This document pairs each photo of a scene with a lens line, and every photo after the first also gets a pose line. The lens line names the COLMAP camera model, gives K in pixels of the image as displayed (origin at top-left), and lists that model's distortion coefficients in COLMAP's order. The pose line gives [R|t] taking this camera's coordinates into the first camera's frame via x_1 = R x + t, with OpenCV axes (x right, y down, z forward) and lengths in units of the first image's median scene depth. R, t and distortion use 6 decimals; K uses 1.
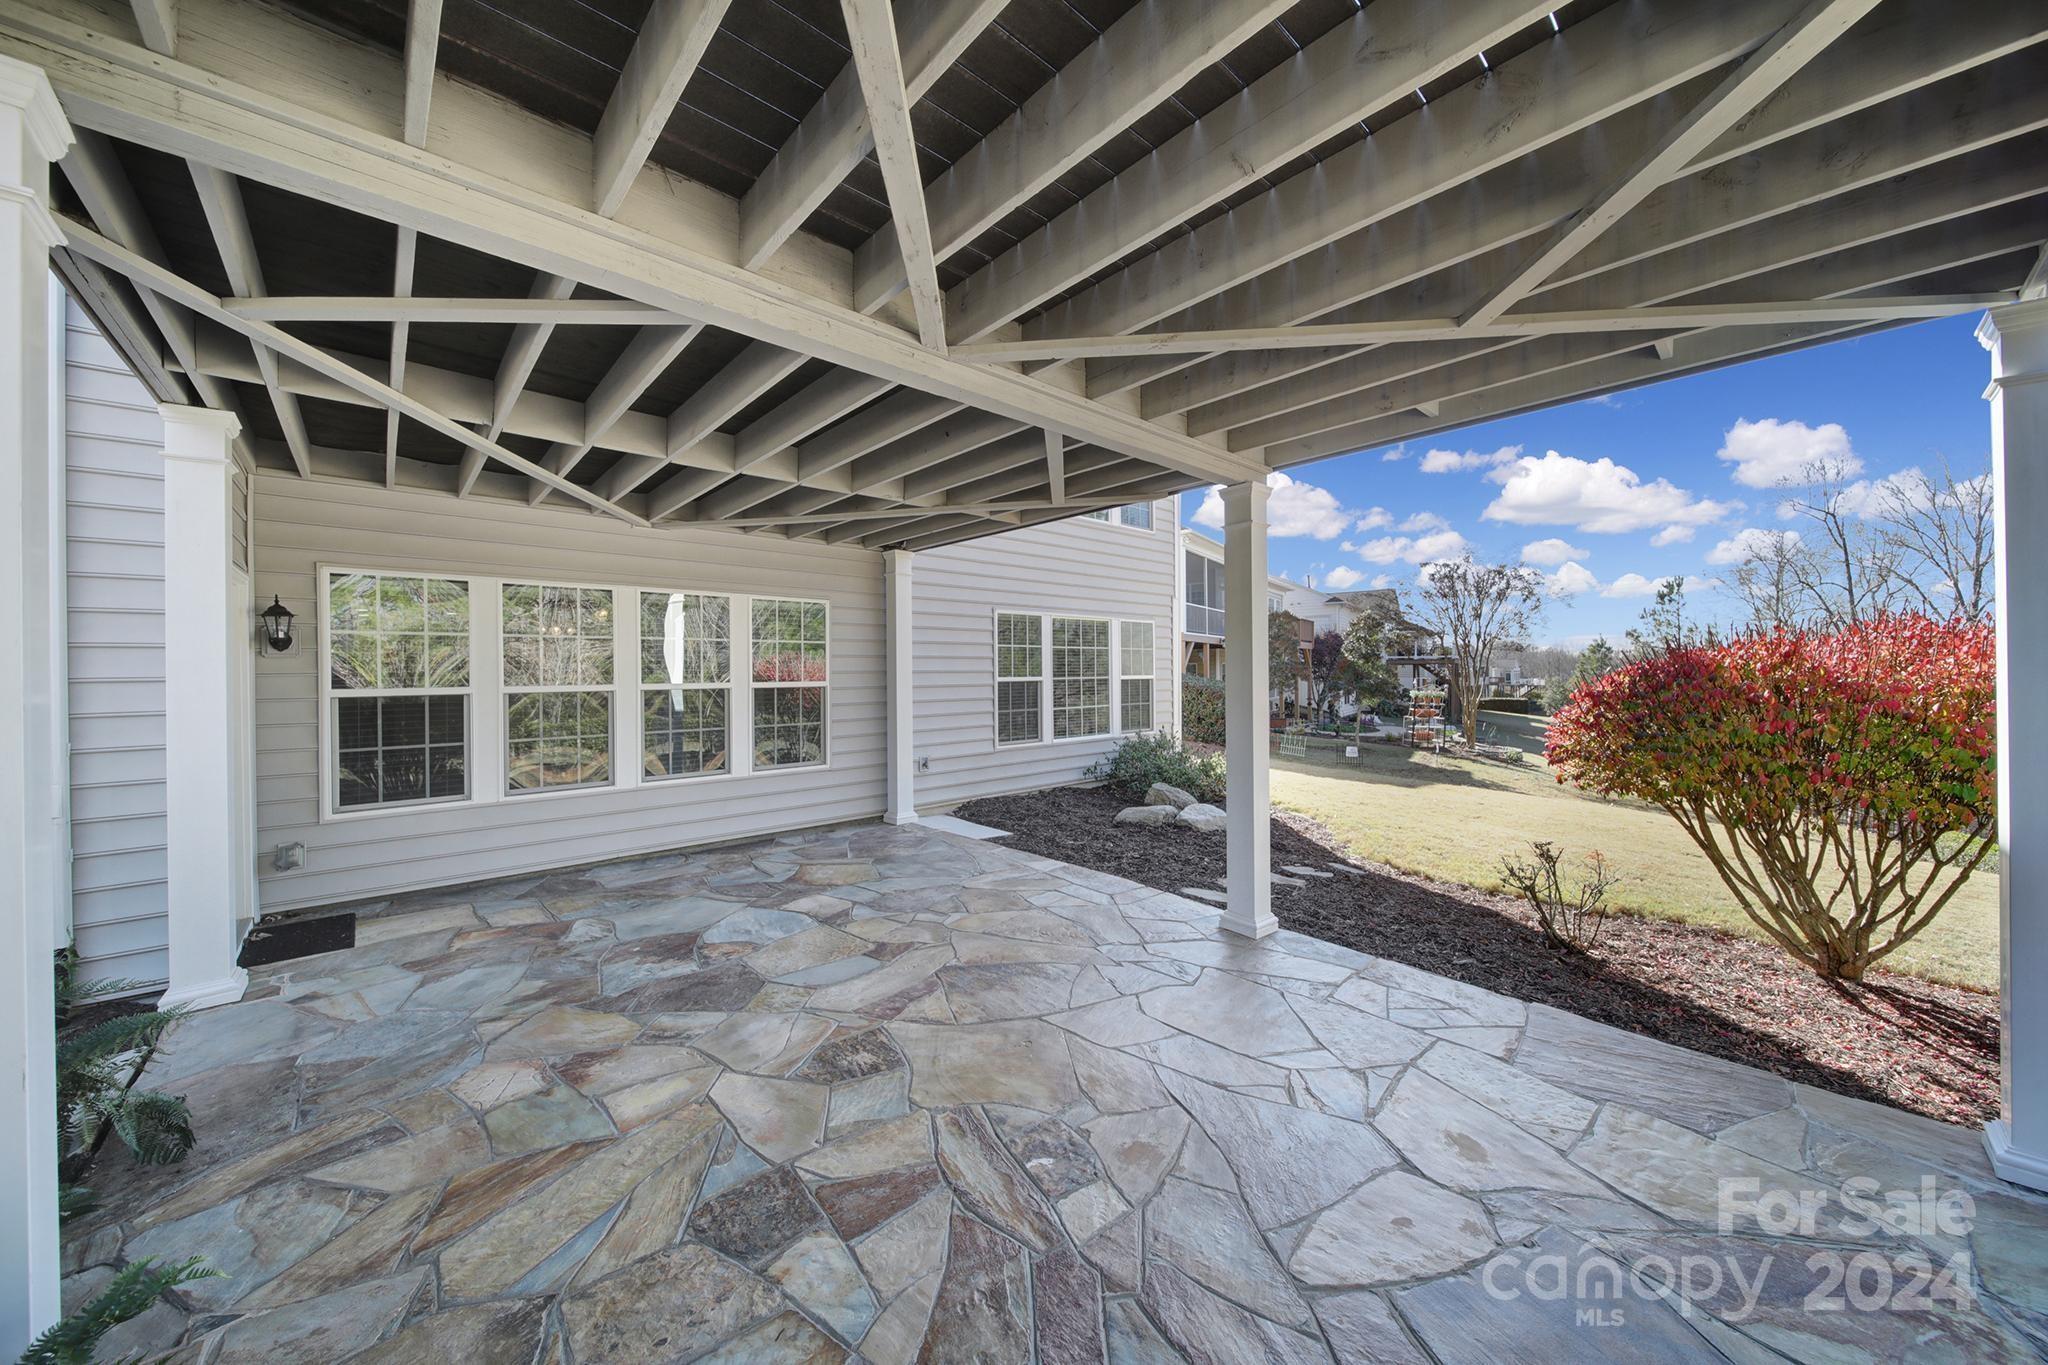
lens RADIAL K [[720.1, 0, 1024.2], [0, 720.1, 674.6], [0, 0, 1]] dist [-0.001718, -0.000181]
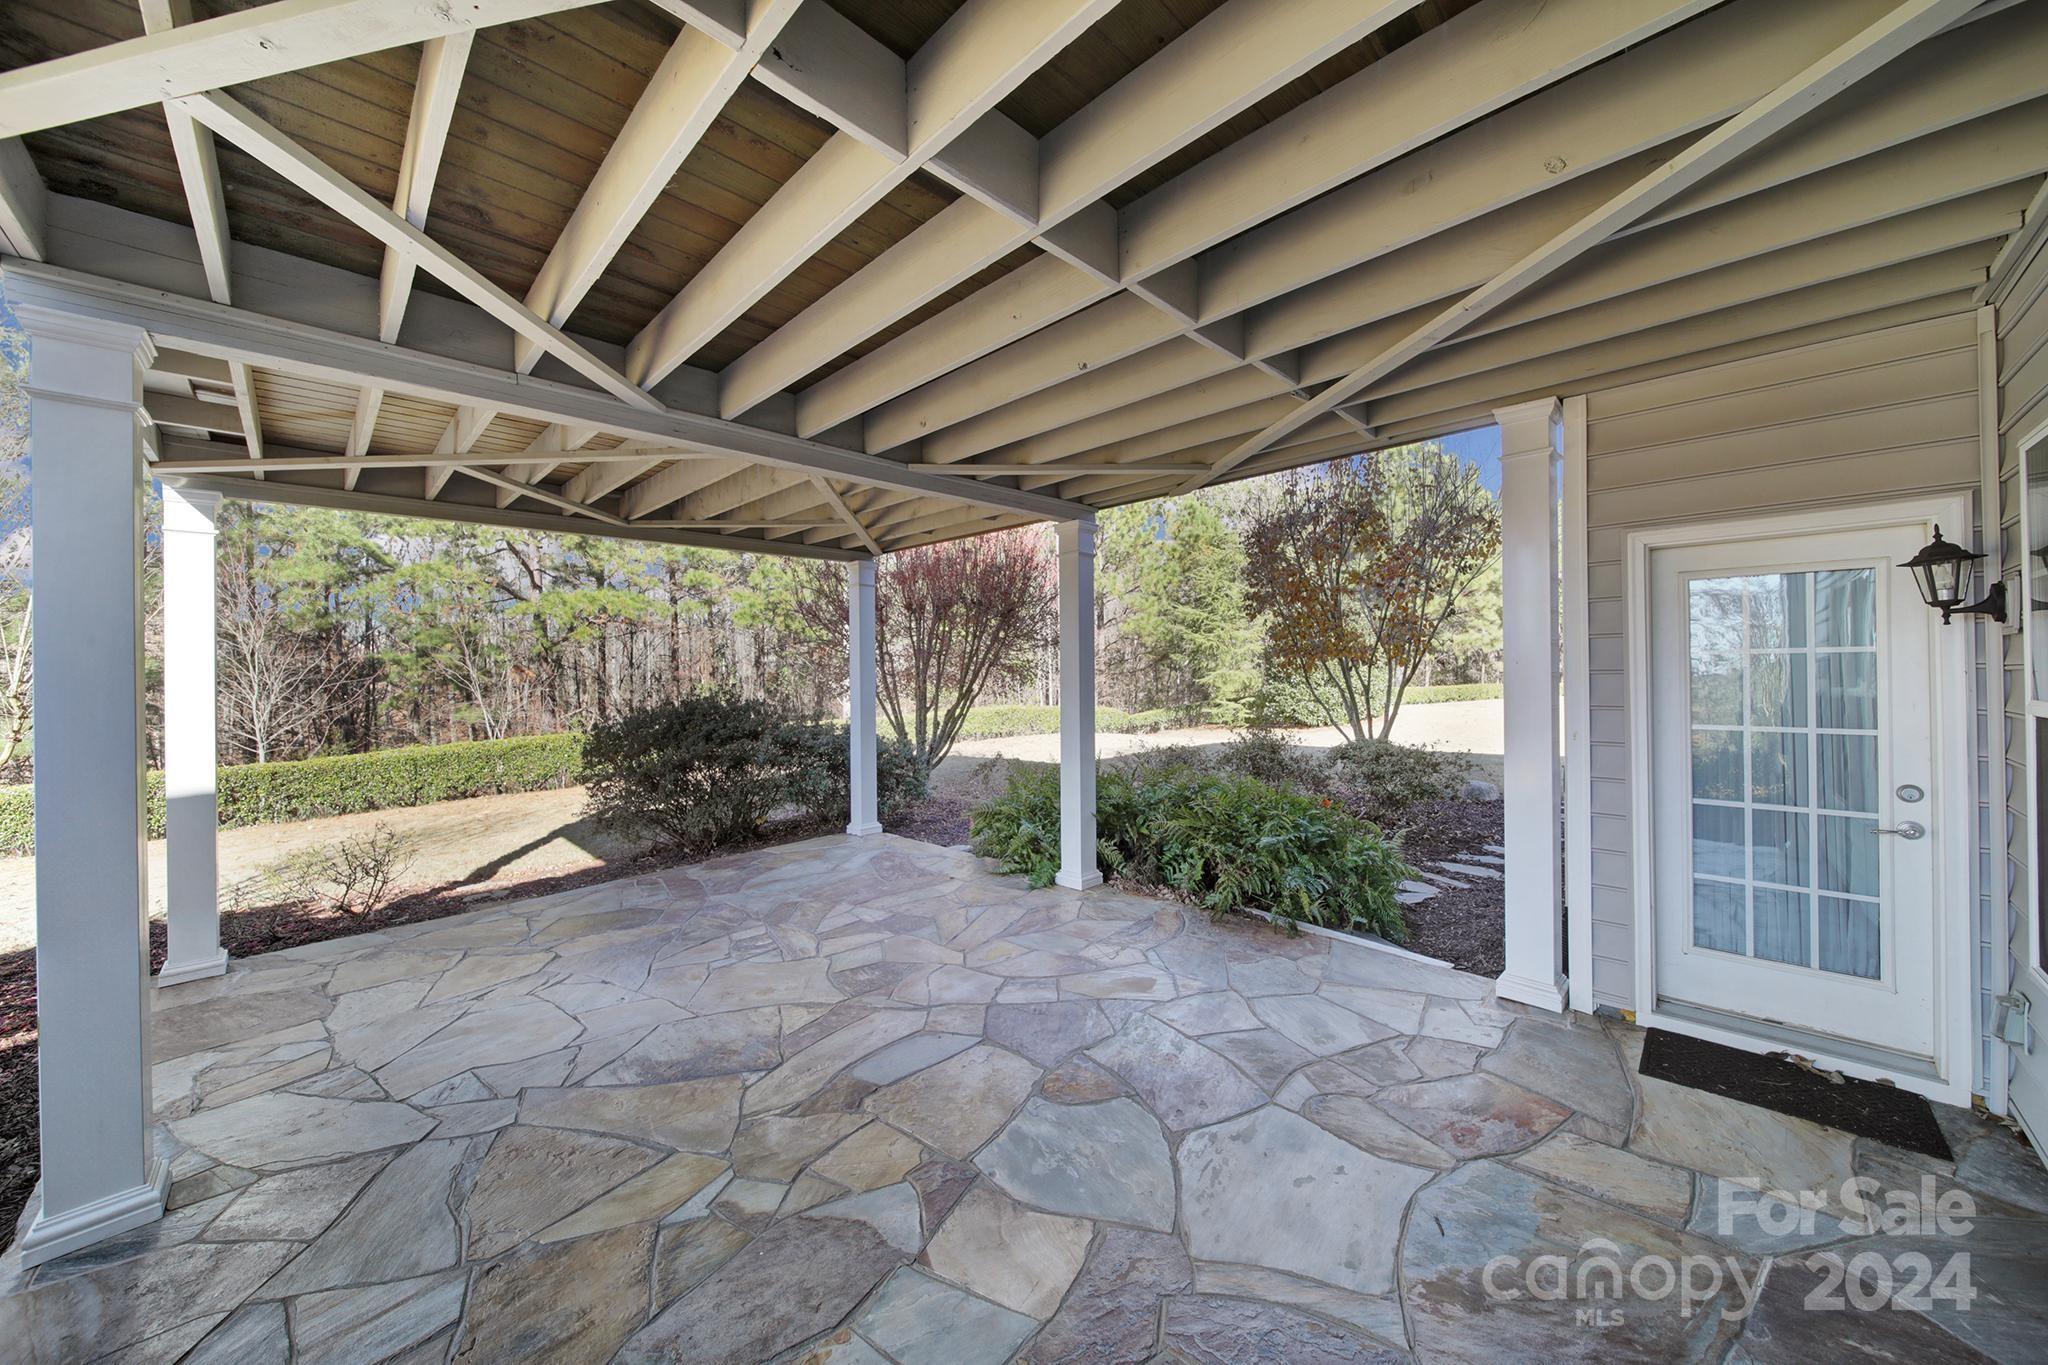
lens RADIAL K [[720.1, 0, 1024.0], [0, 720.1, 669.2], [0, 0, 1]] dist [-0.001718, -0.000181]
pose [[-0.998518, 0.020859, -0.050261, -0.330607], [0.020702, 0.999779, 0.003651, -0.016600], [0.050326, 0.002605, -0.998729, 1.663981]]
